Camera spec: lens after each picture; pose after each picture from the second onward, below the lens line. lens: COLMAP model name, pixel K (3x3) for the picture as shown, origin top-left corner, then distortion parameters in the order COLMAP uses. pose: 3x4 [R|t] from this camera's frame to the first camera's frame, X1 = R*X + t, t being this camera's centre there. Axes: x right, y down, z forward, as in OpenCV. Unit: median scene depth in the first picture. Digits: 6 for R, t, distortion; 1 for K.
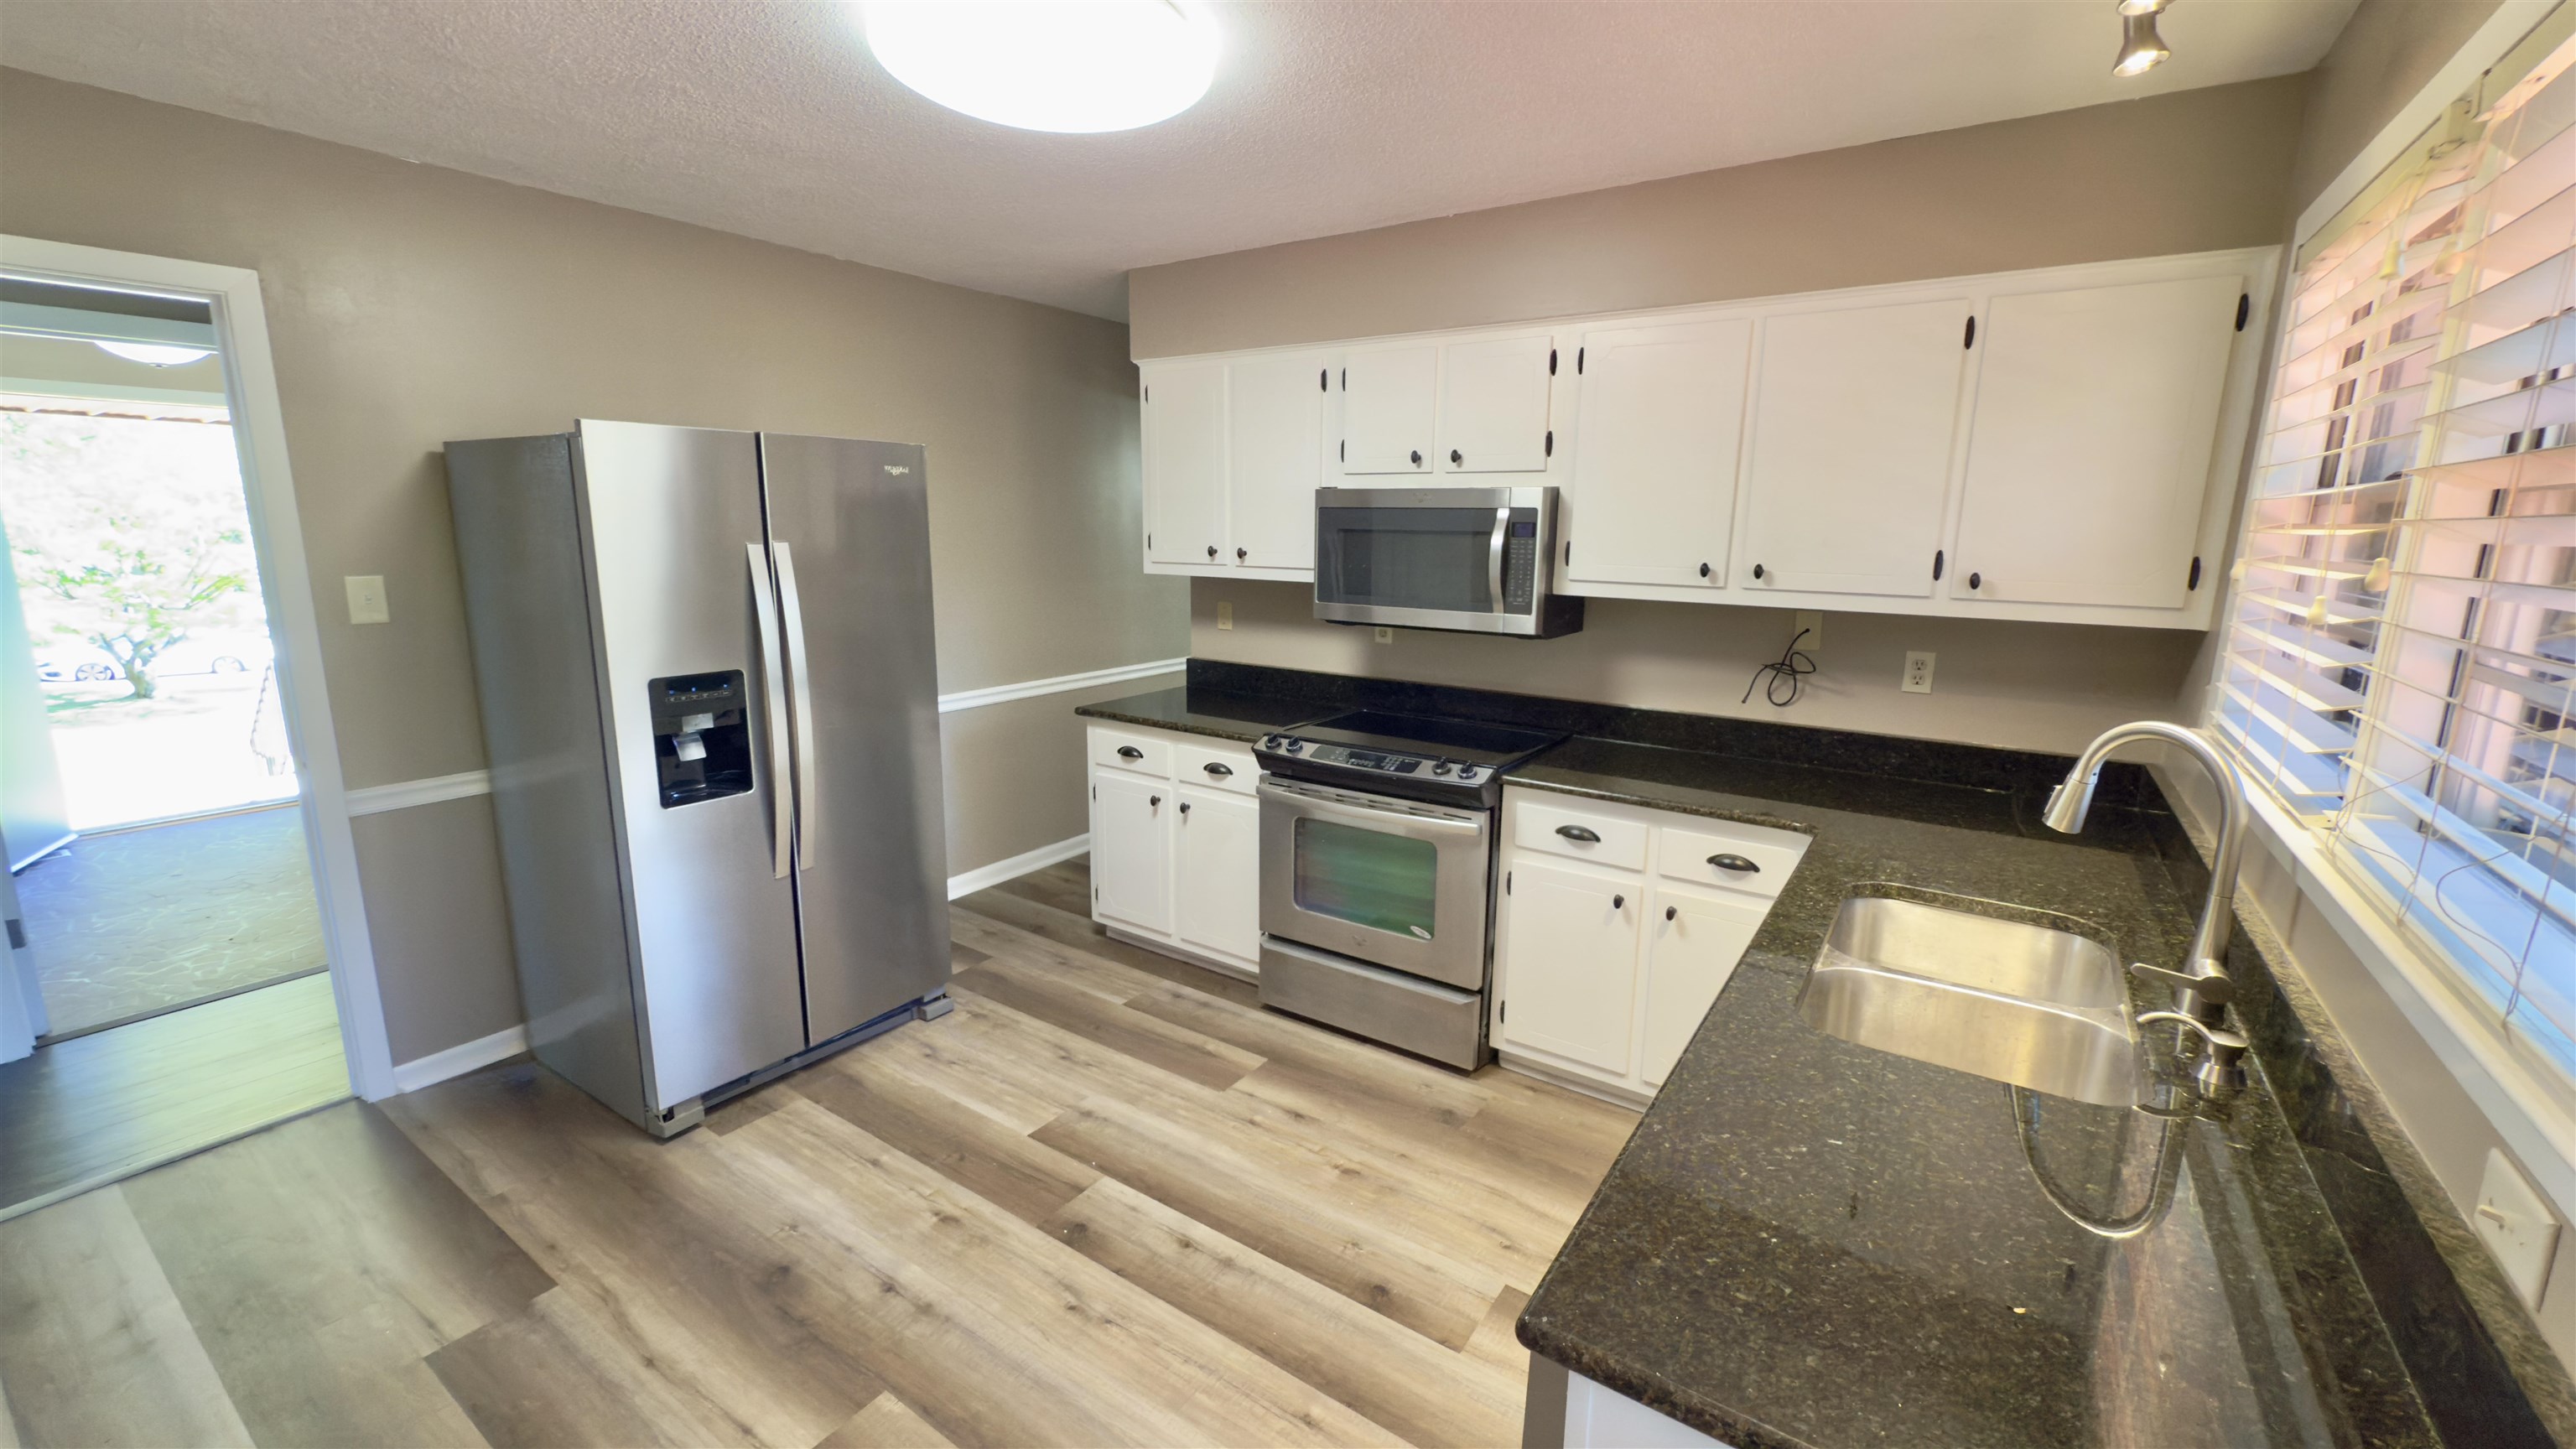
lens RADIAL K [[1027.3, 0, 1284.5], [0, 1027.3, 721.6], [0, 0, 1]] dist [0.000376, -0.000009]
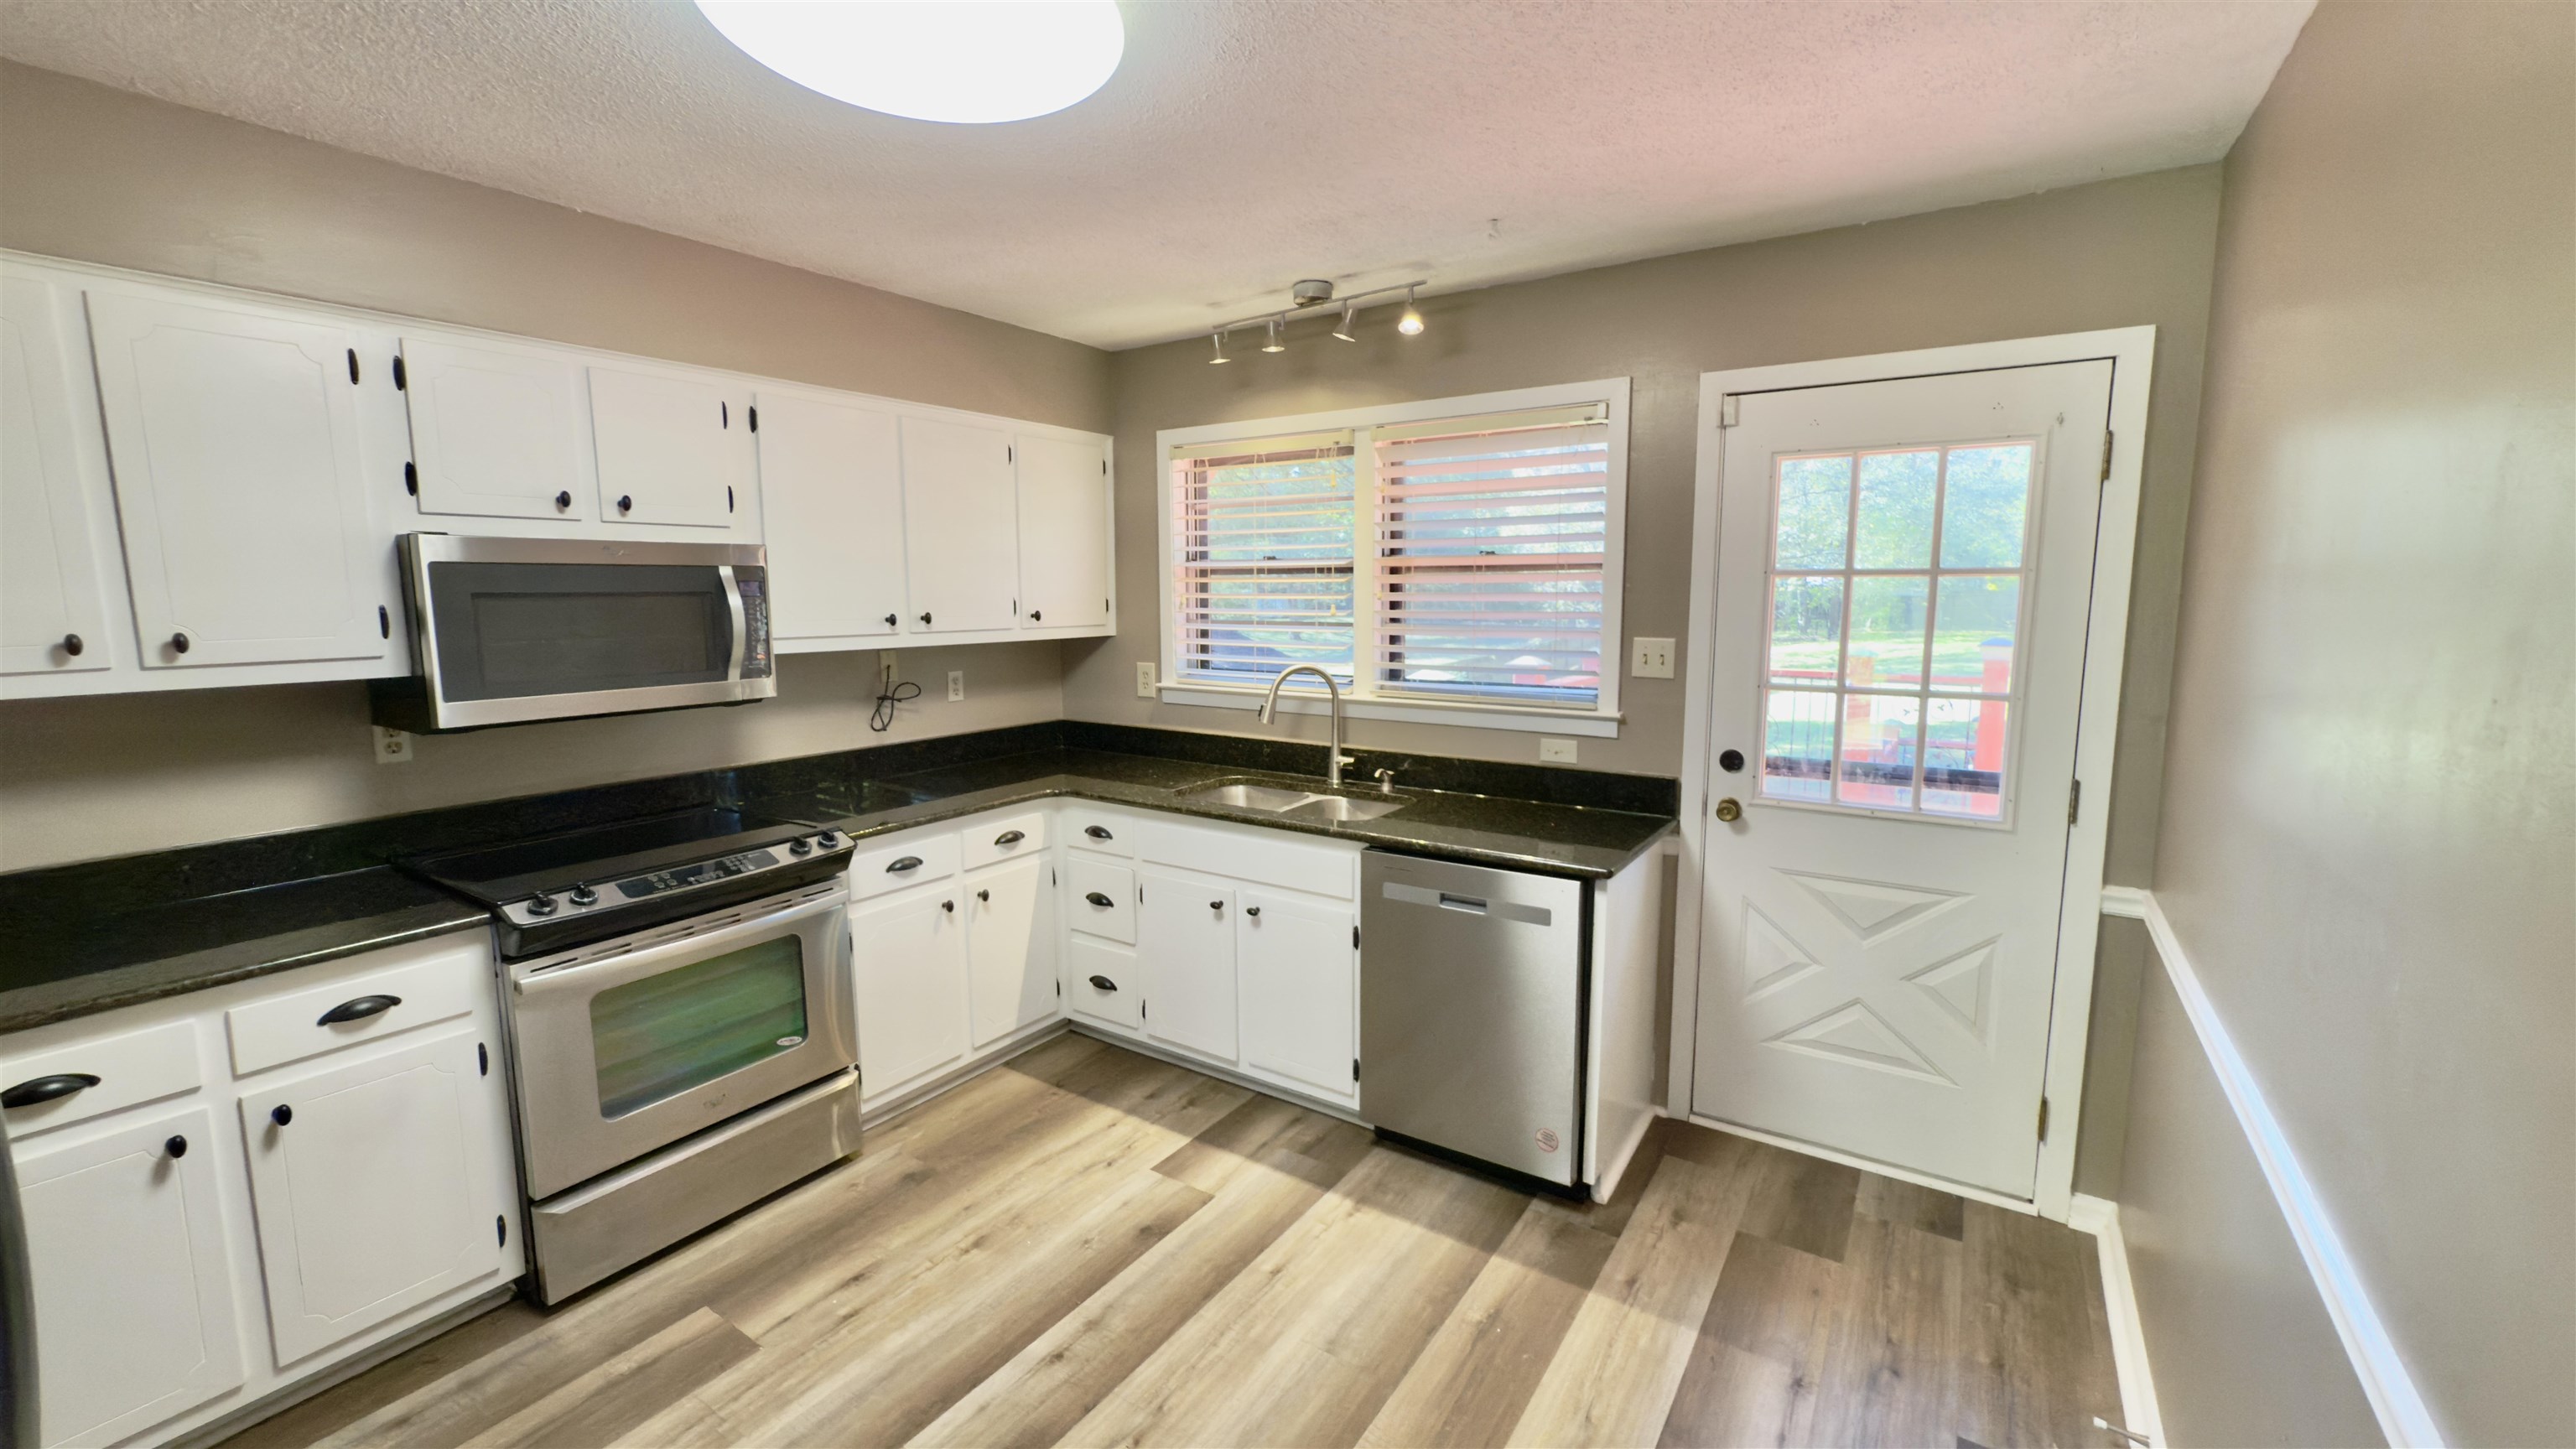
lens RADIAL K [[1027.3, 0, 1284.5], [0, 1027.3, 721.6], [0, 0, 1]] dist [0.000376, -0.000009]
pose [[-0.008554, -0.142401, 0.989772, -0.755706], [0.200623, 0.969438, 0.141210, -0.107521], [-0.979631, 0.199779, 0.020276, 0.544650]]
